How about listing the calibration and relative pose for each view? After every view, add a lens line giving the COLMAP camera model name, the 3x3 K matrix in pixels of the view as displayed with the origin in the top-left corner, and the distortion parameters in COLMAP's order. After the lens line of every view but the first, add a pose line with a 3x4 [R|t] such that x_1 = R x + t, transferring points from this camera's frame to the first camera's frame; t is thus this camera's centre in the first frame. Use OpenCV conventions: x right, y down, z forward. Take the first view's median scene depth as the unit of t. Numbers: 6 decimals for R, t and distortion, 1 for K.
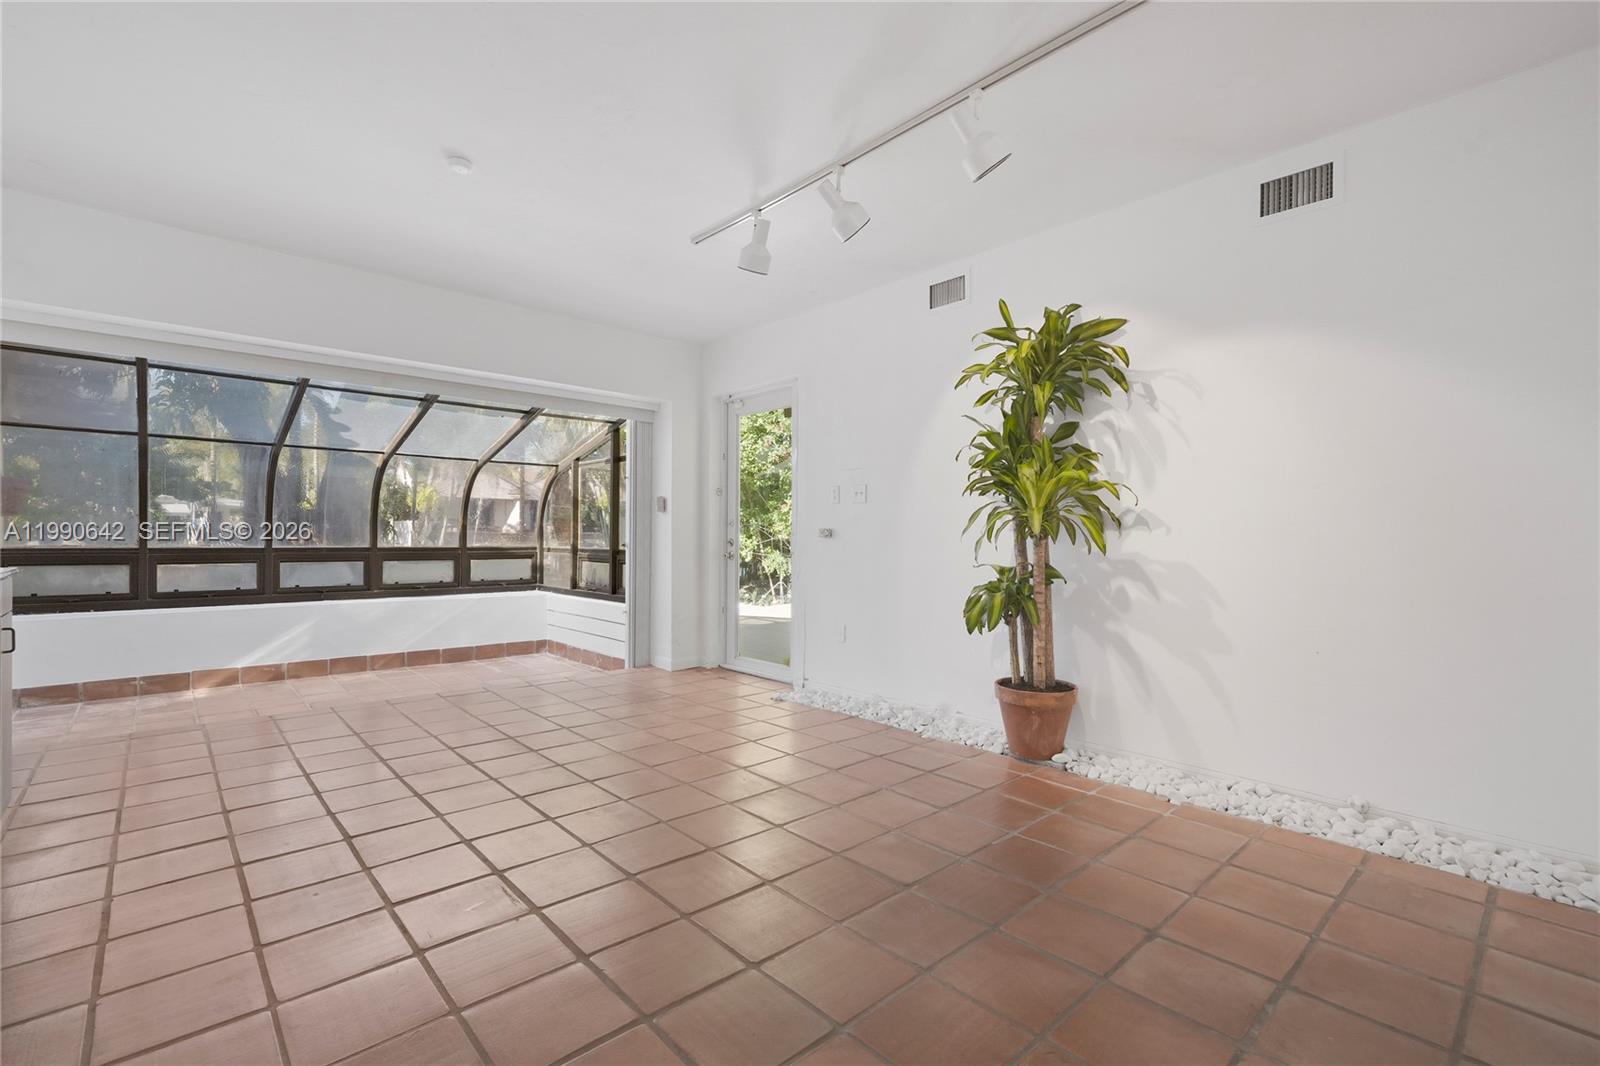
lens RADIAL K [[717.3, 0, 800.7], [0, 717.3, 543.2], [0, 0, 1]] dist [-0.017551, 0.007021]
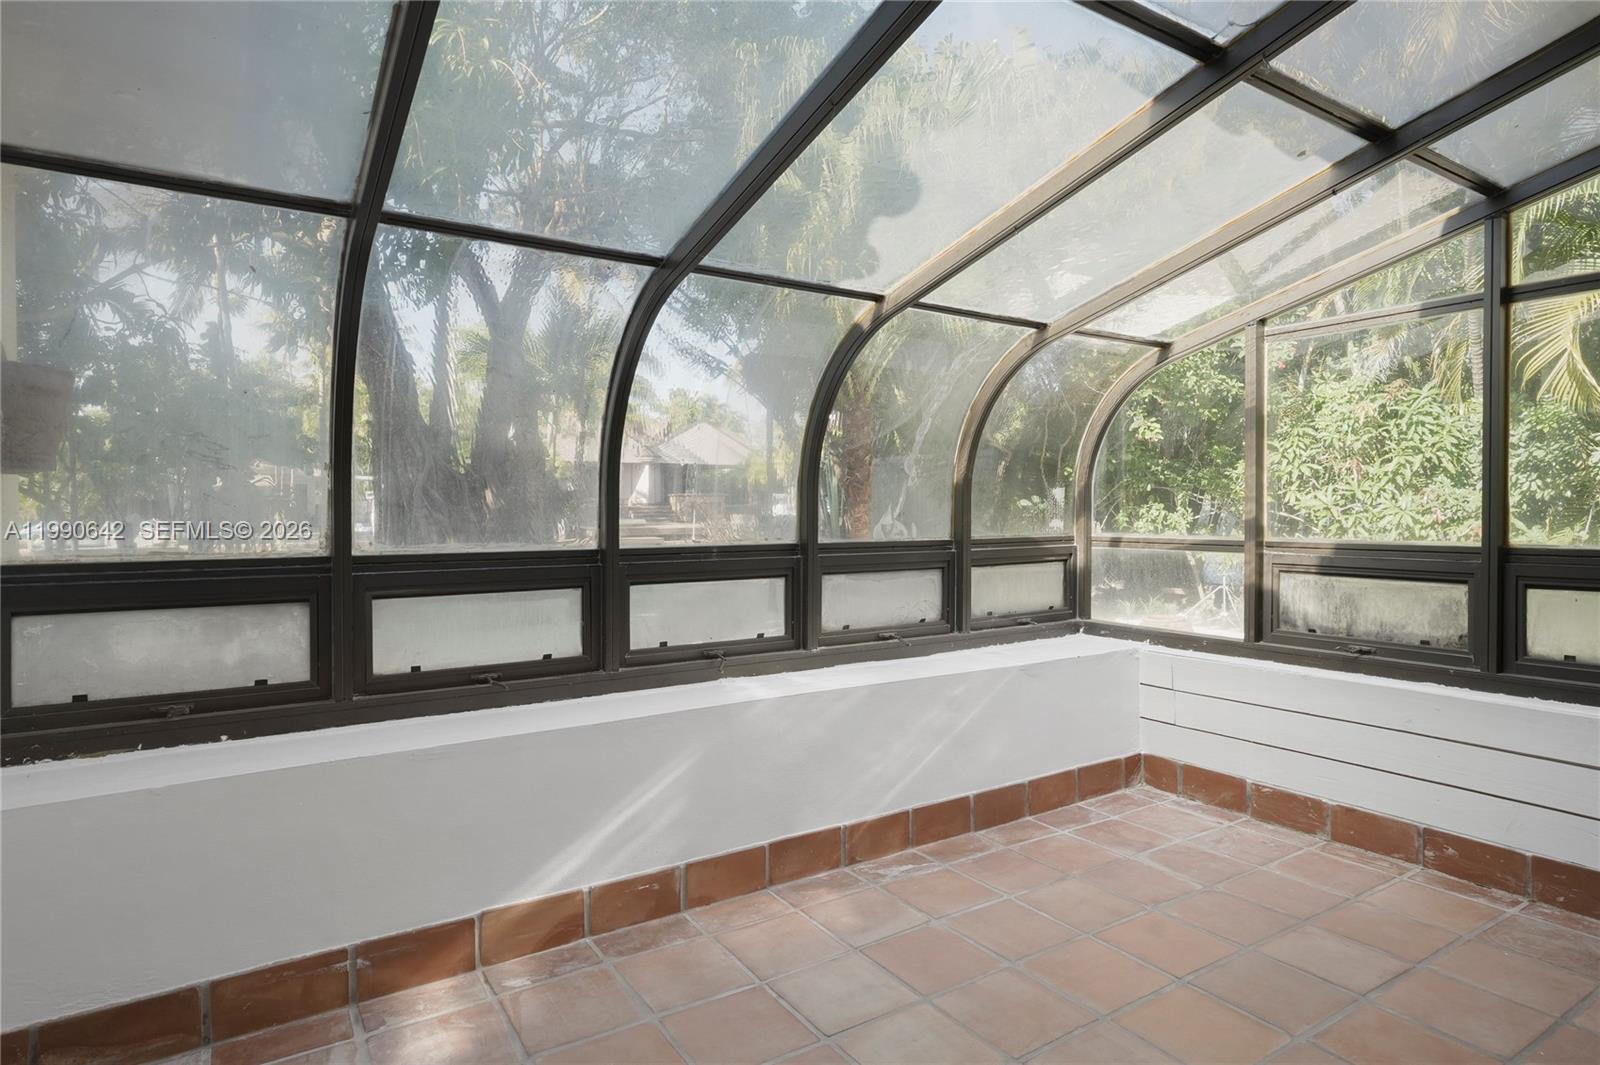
lens RADIAL K [[895.0, 0, 804.1], [0, 895.0, 515.8], [0, 0, 1]] dist [-0.002300, 0.000873]
pose [[0.986172, -0.009314, -0.165461, -0.526912], [0.009412, 0.999956, -0.000195, -0.010461], [0.165455, -0.001365, 0.986216, 0.502028]]
